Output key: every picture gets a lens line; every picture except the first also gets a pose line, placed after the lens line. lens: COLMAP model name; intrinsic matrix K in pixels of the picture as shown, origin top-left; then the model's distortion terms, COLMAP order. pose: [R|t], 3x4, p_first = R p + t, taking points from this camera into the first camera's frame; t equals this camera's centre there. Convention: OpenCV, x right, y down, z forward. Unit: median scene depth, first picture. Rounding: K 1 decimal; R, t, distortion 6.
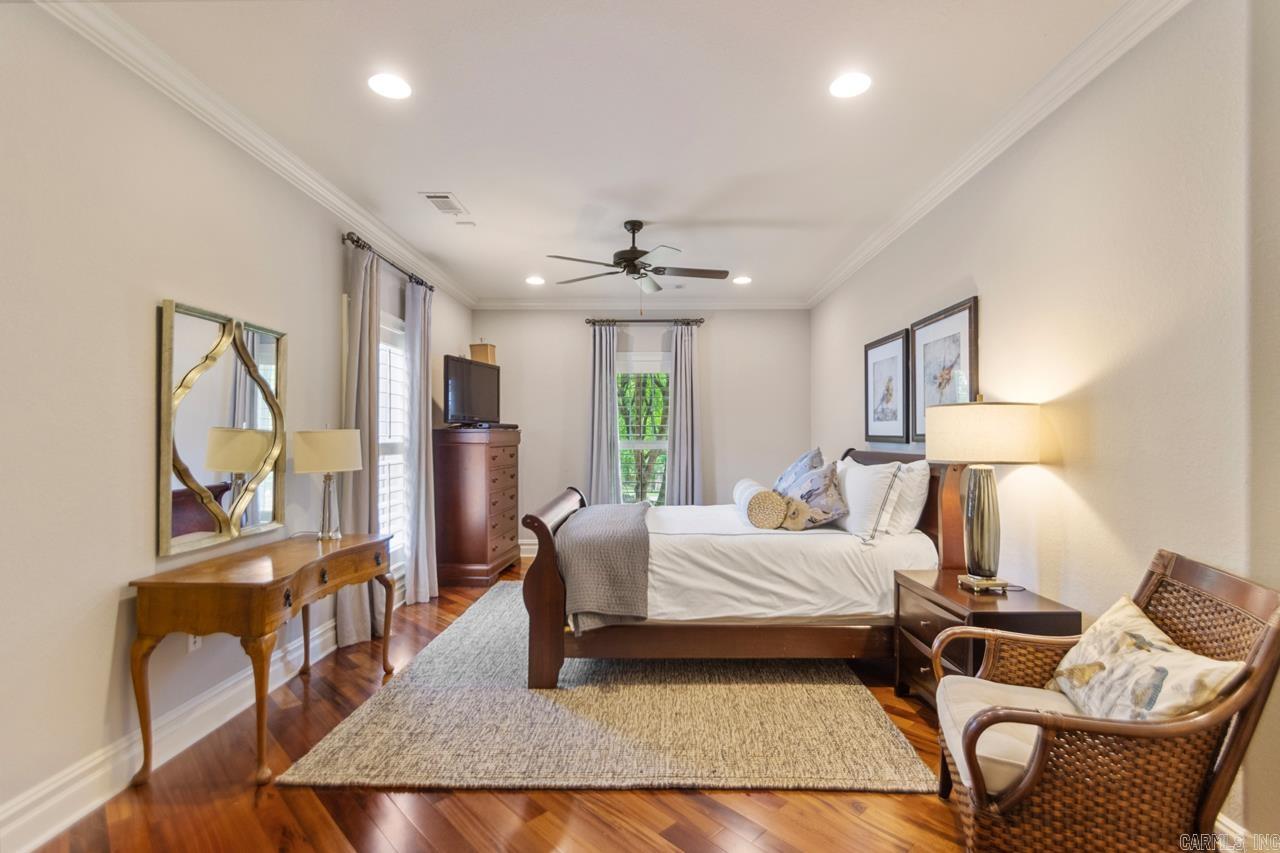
lens RADIAL K [[587.6, 0, 652.3], [0, 587.6, 431.3], [0, 0, 1]] dist [-0.007593, -0.007943]
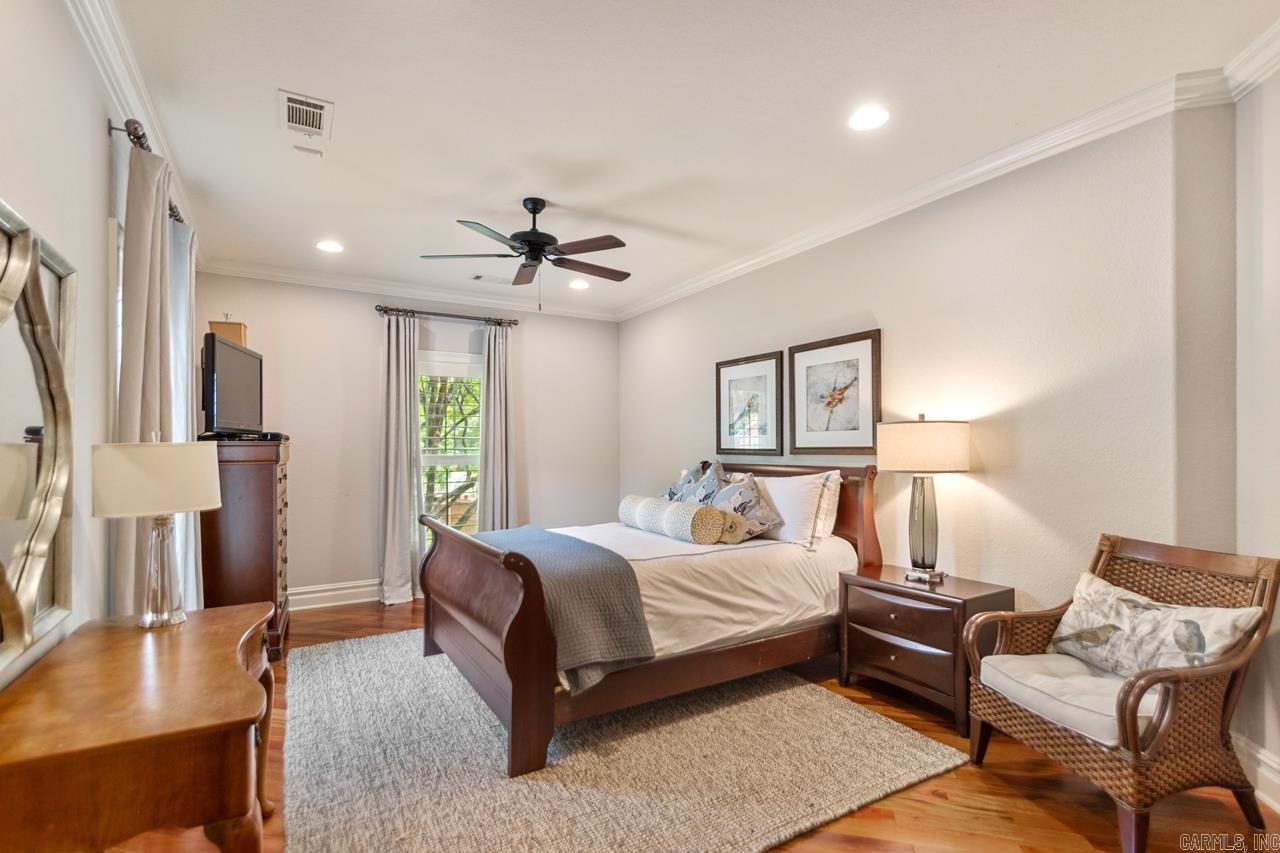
lens RADIAL K [[587.6, 0, 655.2], [0, 587.6, 444.6], [0, 0, 1]] dist [-0.007593, -0.007943]
pose [[0.856589, 0.001788, 0.515997, -0.434361], [-0.002393, 0.999997, 0.000508, -0.000387], [-0.515994, -0.001670, 0.856591, 0.235027]]
